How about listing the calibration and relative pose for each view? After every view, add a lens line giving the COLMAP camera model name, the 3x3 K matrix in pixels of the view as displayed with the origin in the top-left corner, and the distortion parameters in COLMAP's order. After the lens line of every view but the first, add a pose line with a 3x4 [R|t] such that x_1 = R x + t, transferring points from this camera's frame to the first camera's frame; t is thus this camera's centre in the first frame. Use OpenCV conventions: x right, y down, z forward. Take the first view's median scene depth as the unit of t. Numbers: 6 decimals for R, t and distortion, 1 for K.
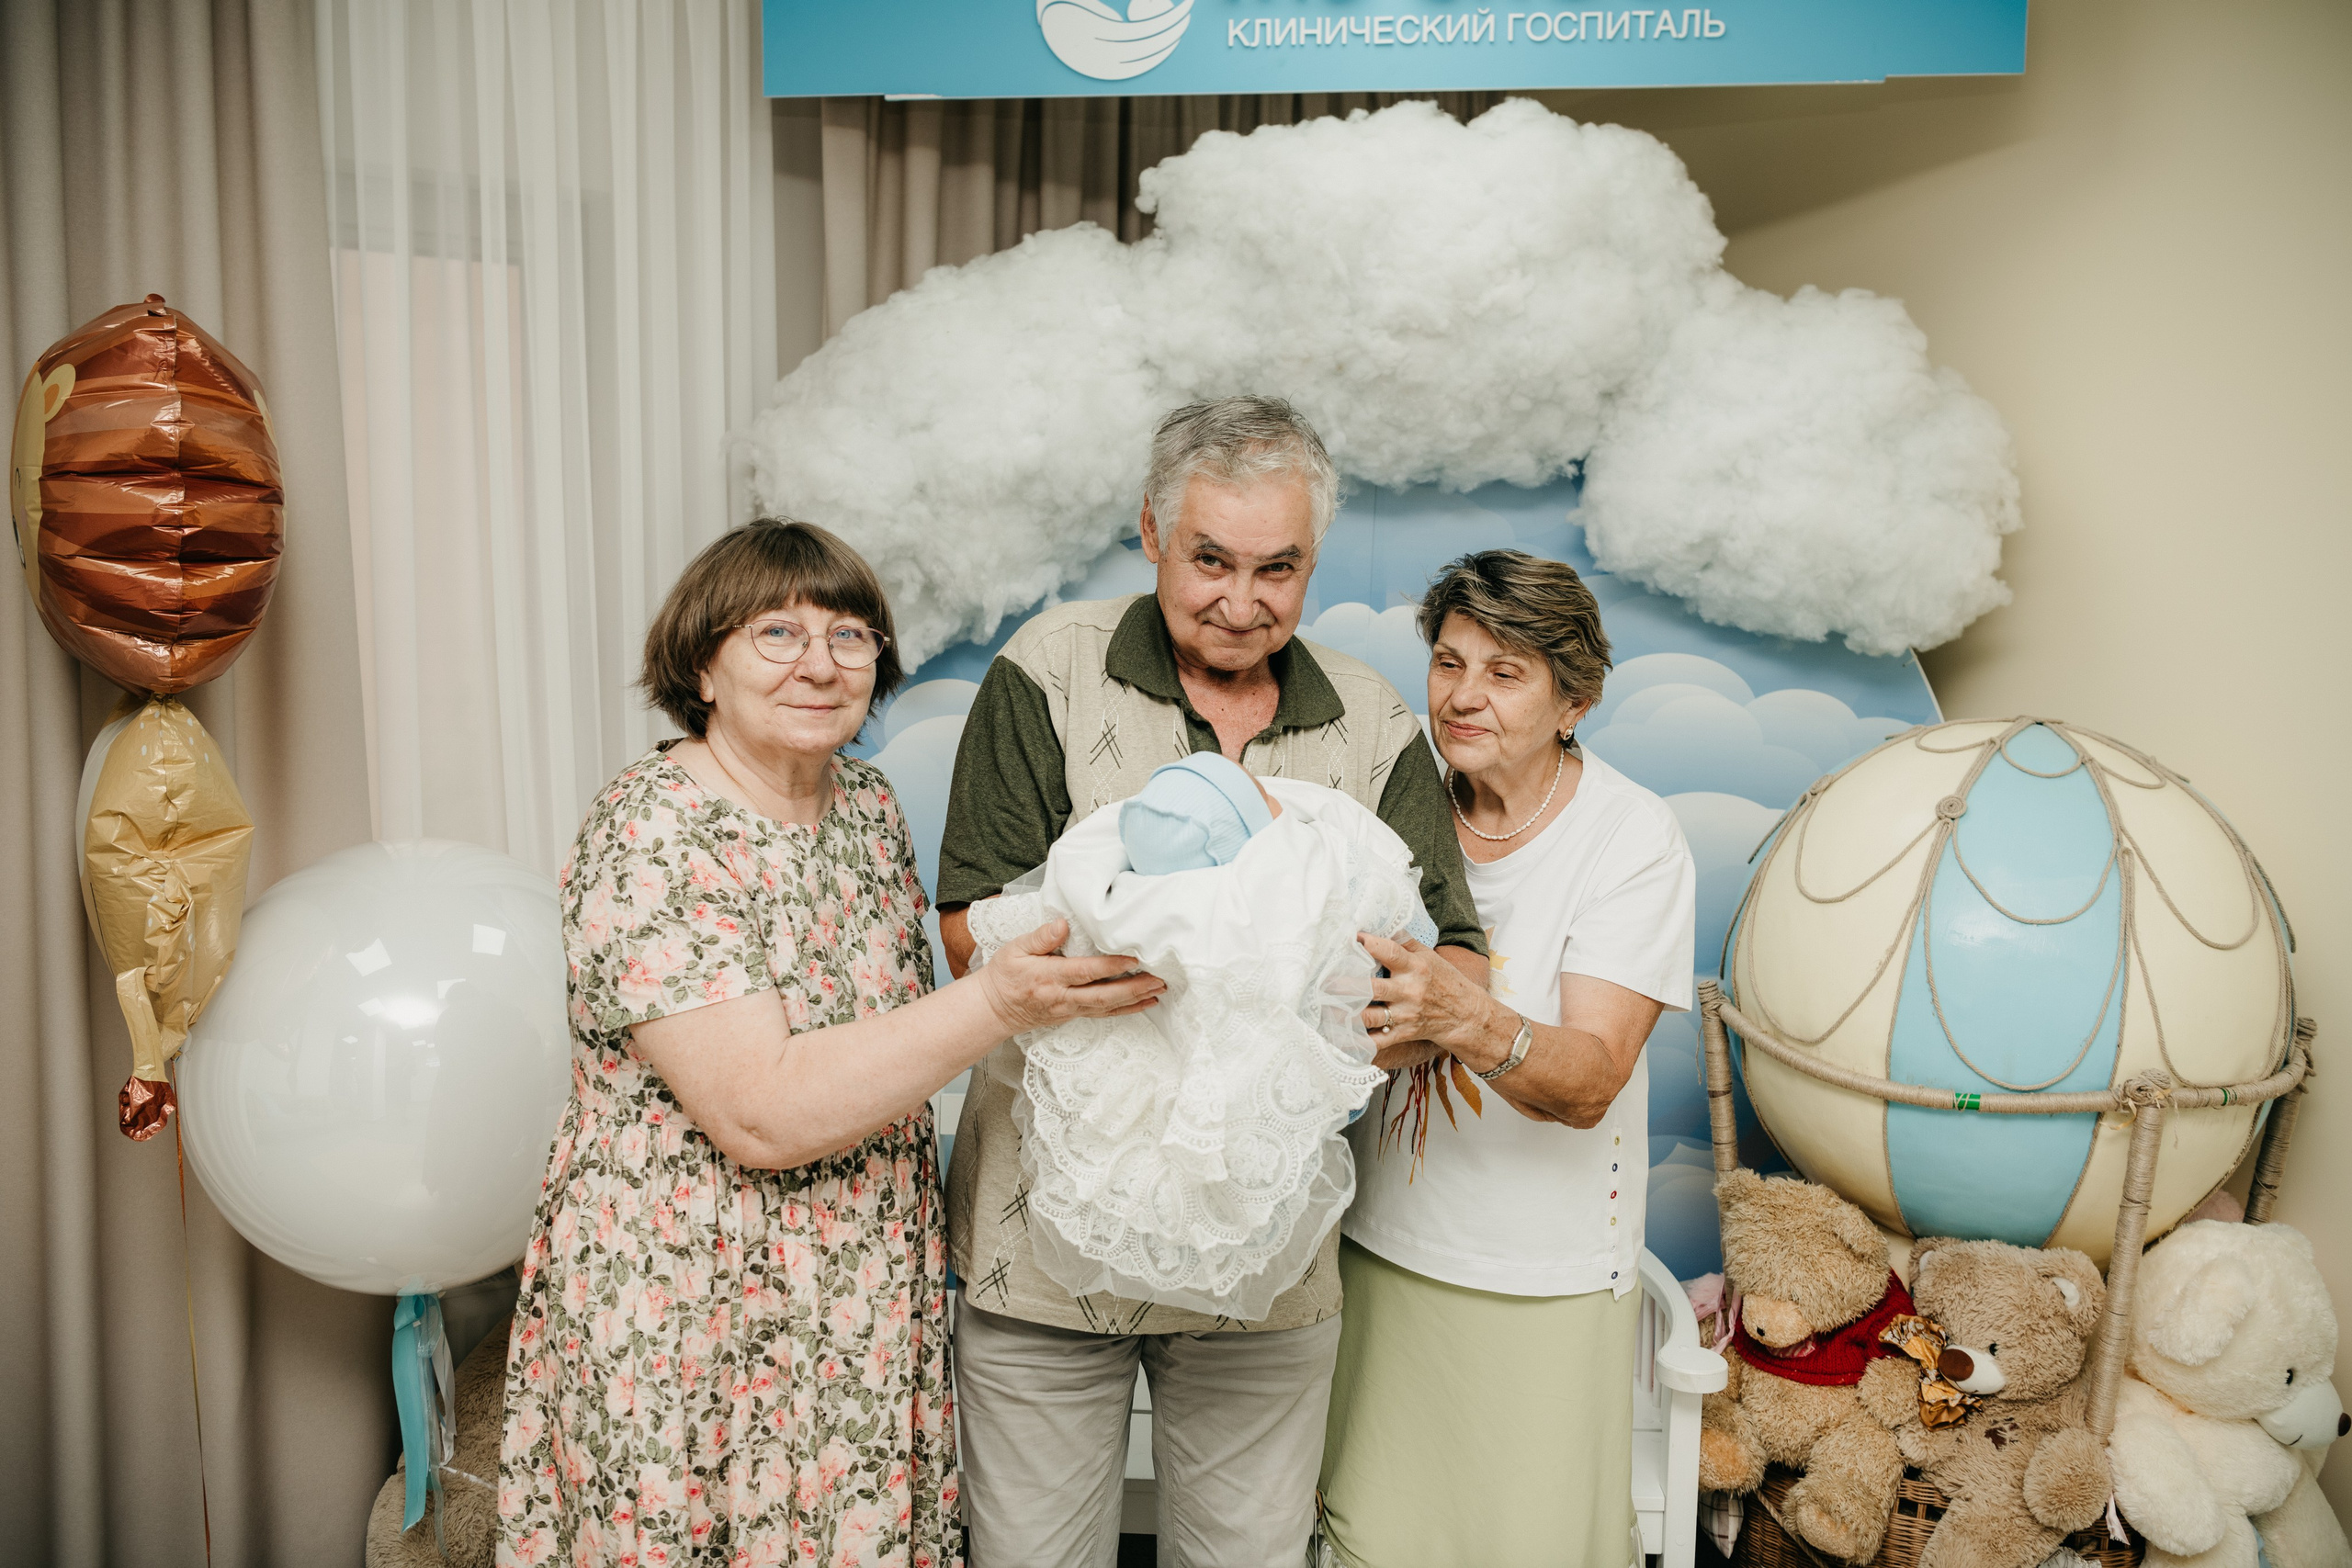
lens RADIAL K [[1945.4, 0, 1181.9], [0, 1945.4, 766.7], [0, 0, 1]] dist [-0.039921, 0.036956]
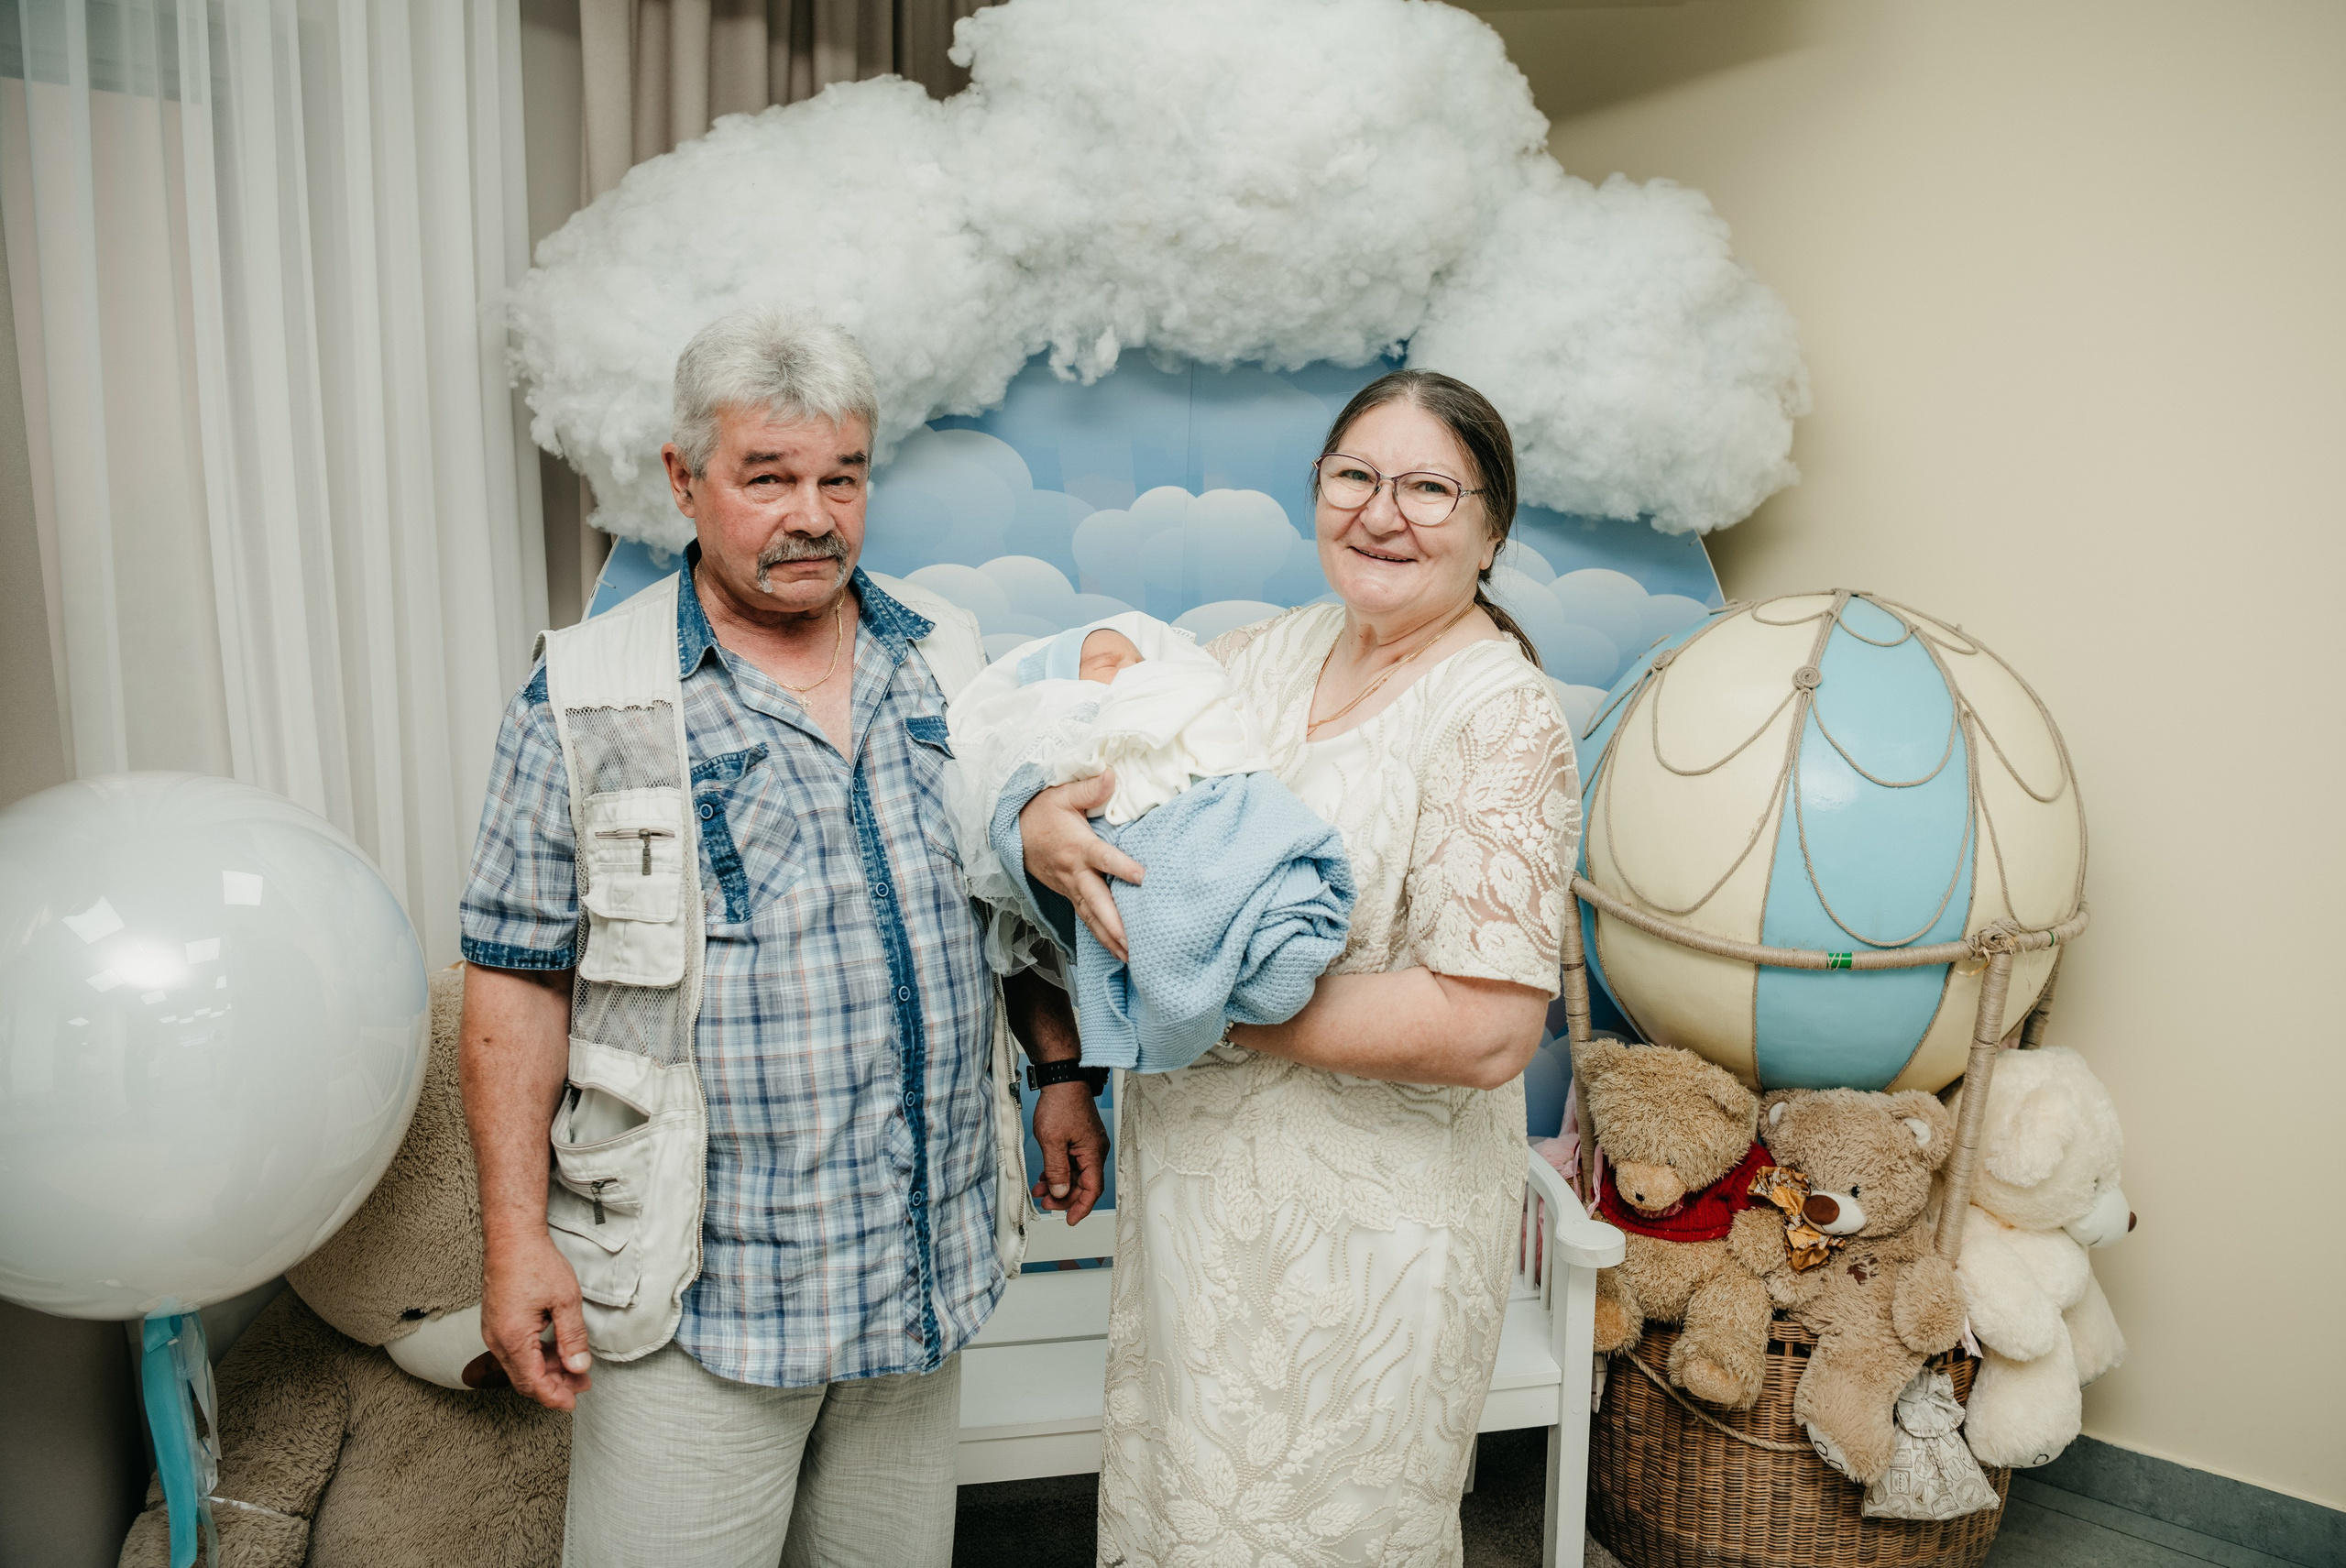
lens RADIAL K [[1762.8, 0, 1263.1], [0, 1762.8, 715.0], [0, 0, 1]] dist [-0.065792, 0.000591]
pose [[0.965067, -0.036822, 0.259401, -0.112246], [0.028258, 0.998928, 0.036669, -0.001316], [-0.260473, -0.028058, 0.965073, 0.154586]]
